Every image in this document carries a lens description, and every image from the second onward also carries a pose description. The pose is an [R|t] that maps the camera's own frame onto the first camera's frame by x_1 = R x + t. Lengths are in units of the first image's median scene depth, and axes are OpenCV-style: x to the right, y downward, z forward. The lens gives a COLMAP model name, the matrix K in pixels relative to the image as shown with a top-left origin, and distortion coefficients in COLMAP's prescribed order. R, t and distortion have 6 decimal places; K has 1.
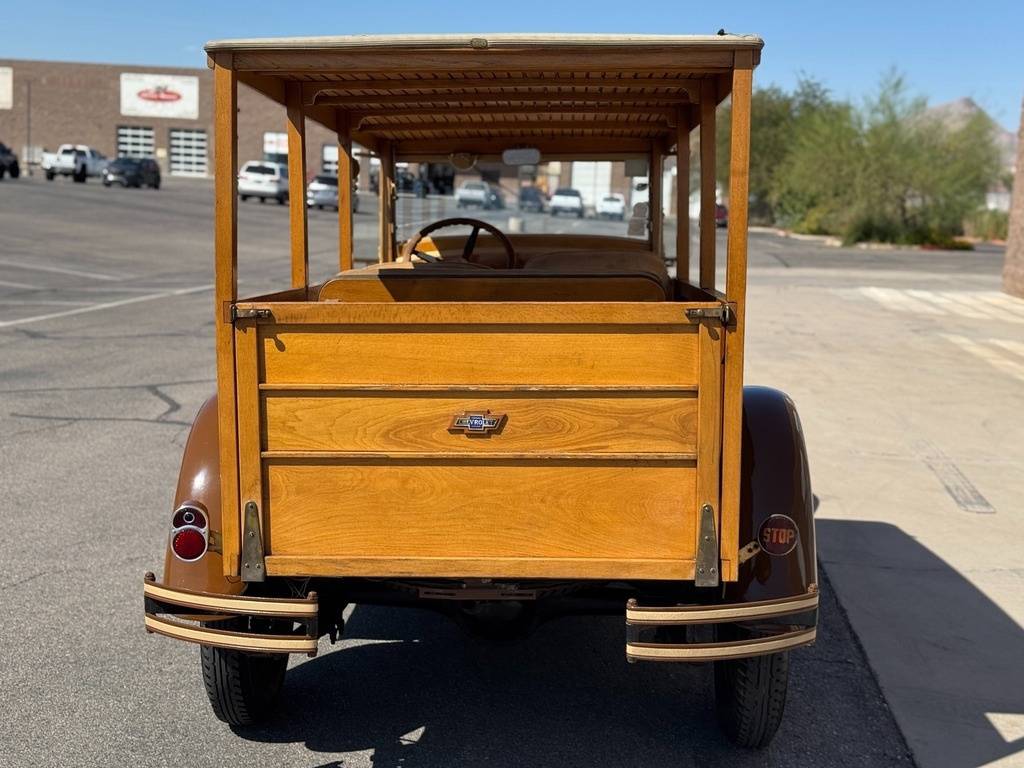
lens RADIAL K [[1433.5, 0, 509.6], [0, 1433.5, 404.2], [0, 0, 1]] dist [0.121385, 0.000000]
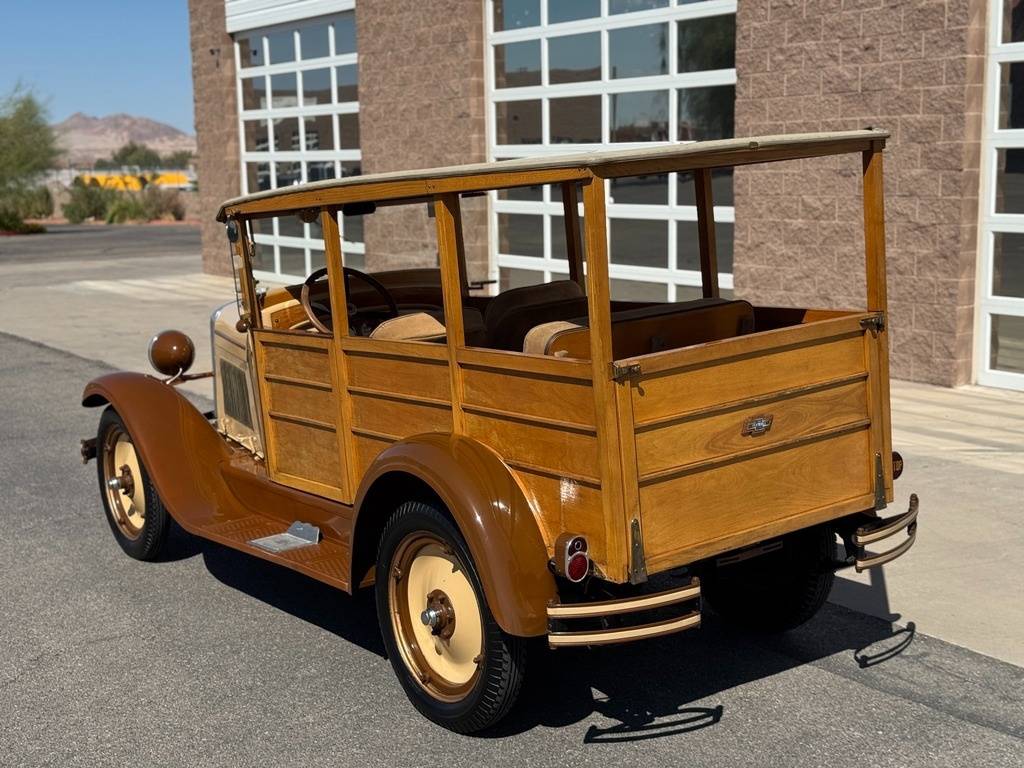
lens RADIAL K [[1433.5, 0, 511.0], [0, 1433.5, 387.7], [0, 0, 1]] dist [0.121385, 0.000000]
pose [[0.771719, -0.159414, 0.615659, -1.004628], [0.155235, 0.986009, 0.060725, -0.136226], [-0.616726, 0.048709, 0.785669, 0.086003]]
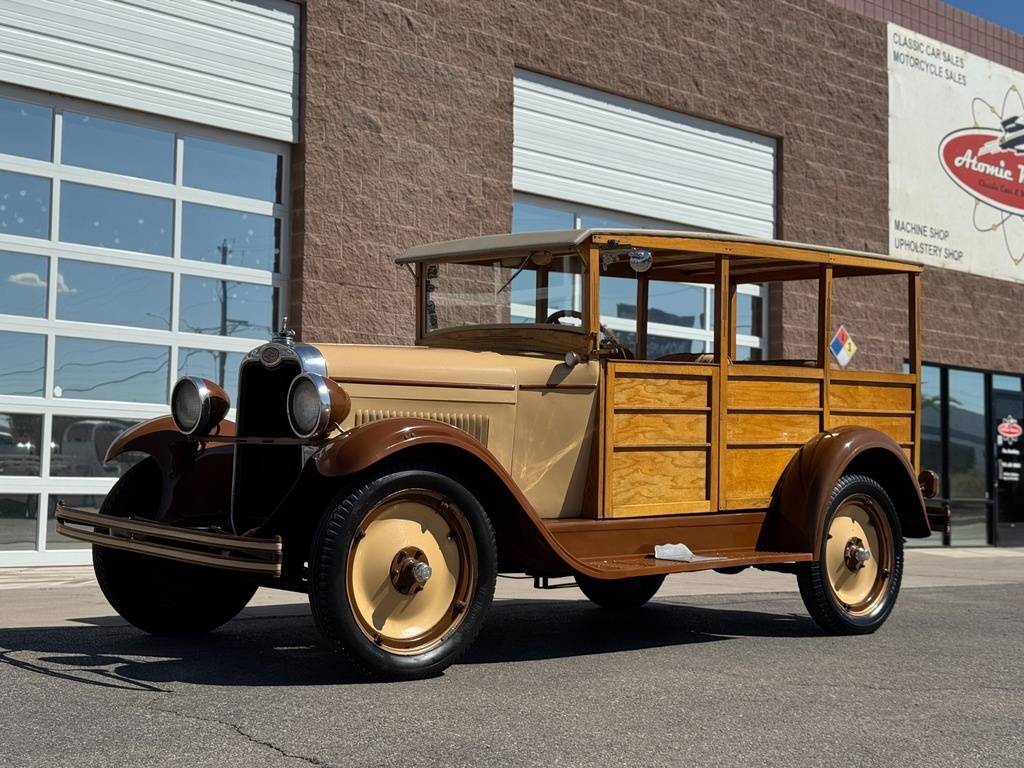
lens RADIAL K [[1433.5, 0, 510.8], [0, 1433.5, 388.6], [0, 0, 1]] dist [0.121385, 0.000000]
pose [[-0.731299, -0.001225, 0.682056, -1.246441], [0.064935, 0.995331, 0.071410, -0.245867], [-0.678959, 0.096511, -0.727805, 3.003945]]
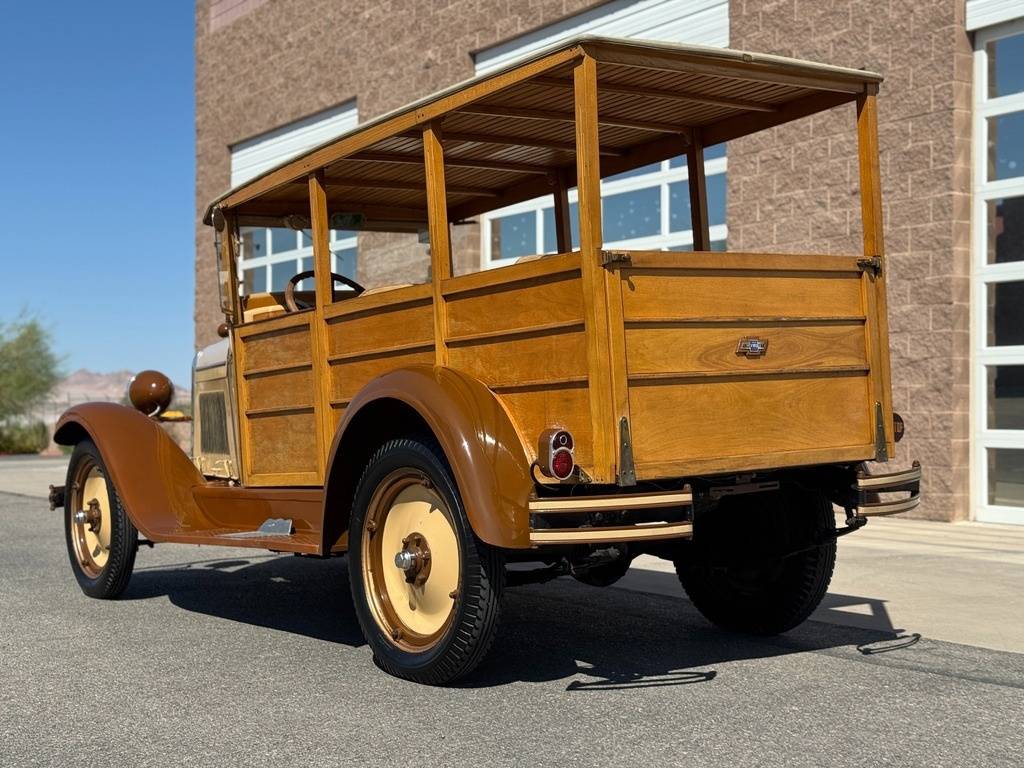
lens RADIAL K [[1433.5, 0, 512.3], [0, 1433.5, 396.4], [0, 0, 1]] dist [0.121385, 0.000000]
pose [[0.769970, -0.030587, 0.637346, -0.994598], [0.132601, 0.984714, -0.112936, 0.171015], [-0.624150, 0.171471, 0.762257, 0.158894]]
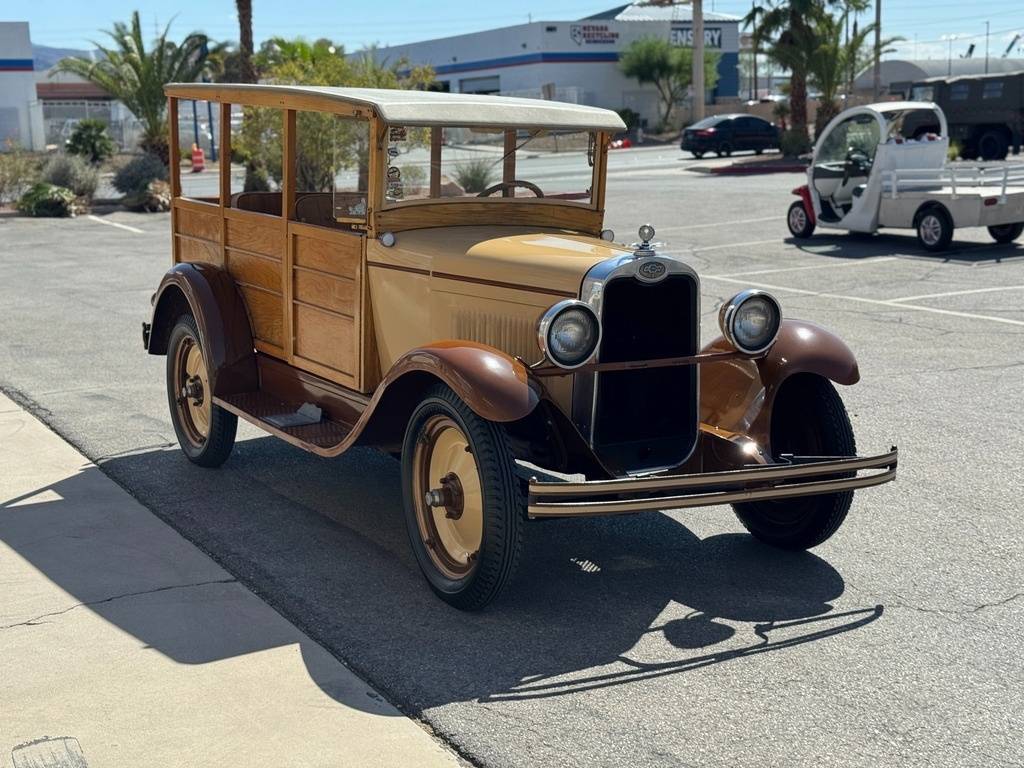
lens RADIAL K [[1433.5, 0, 509.0], [0, 1433.5, 377.3], [0, 0, 1]] dist [0.121385, 0.000000]
pose [[-0.828360, 0.078658, -0.554646, 0.996735], [-0.095083, 0.955985, 0.277581, -0.480404], [0.552067, 0.282674, -0.784422, 3.138453]]
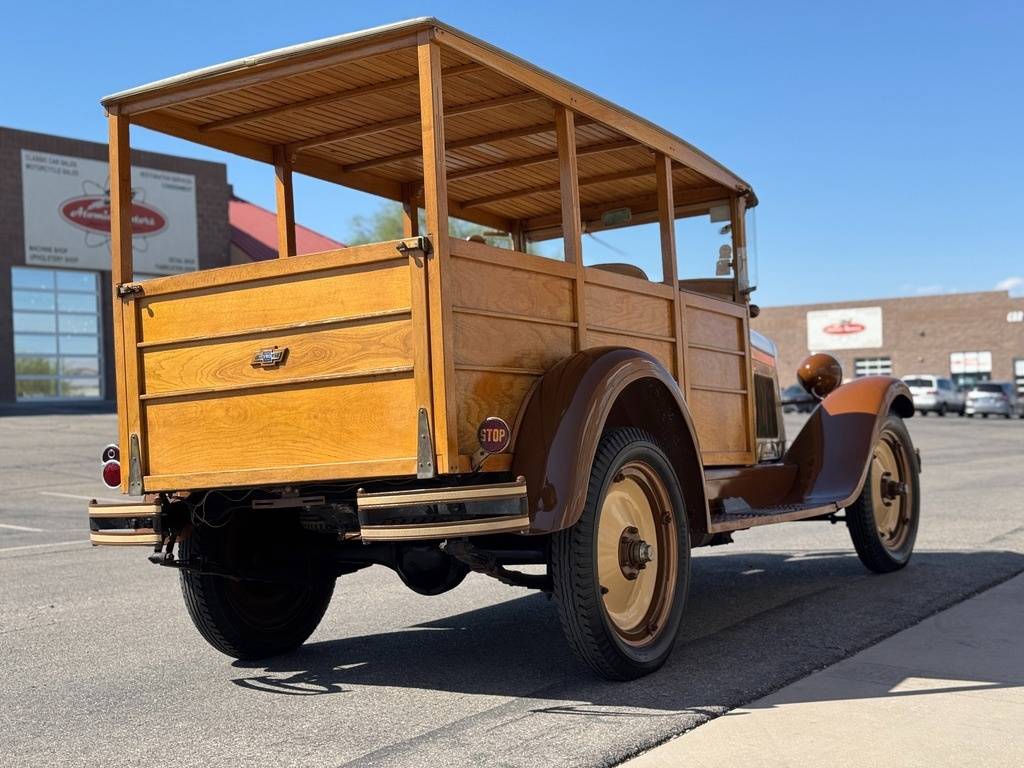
lens RADIAL K [[1433.5, 0, 504.3], [0, 1433.5, 401.4], [0, 0, 1]] dist [0.121385, 0.000000]
pose [[0.884499, -0.072755, -0.460834, 0.720495], [-0.003029, 0.986849, -0.161616, 0.248512], [0.466532, 0.144345, 0.872647, 0.009889]]
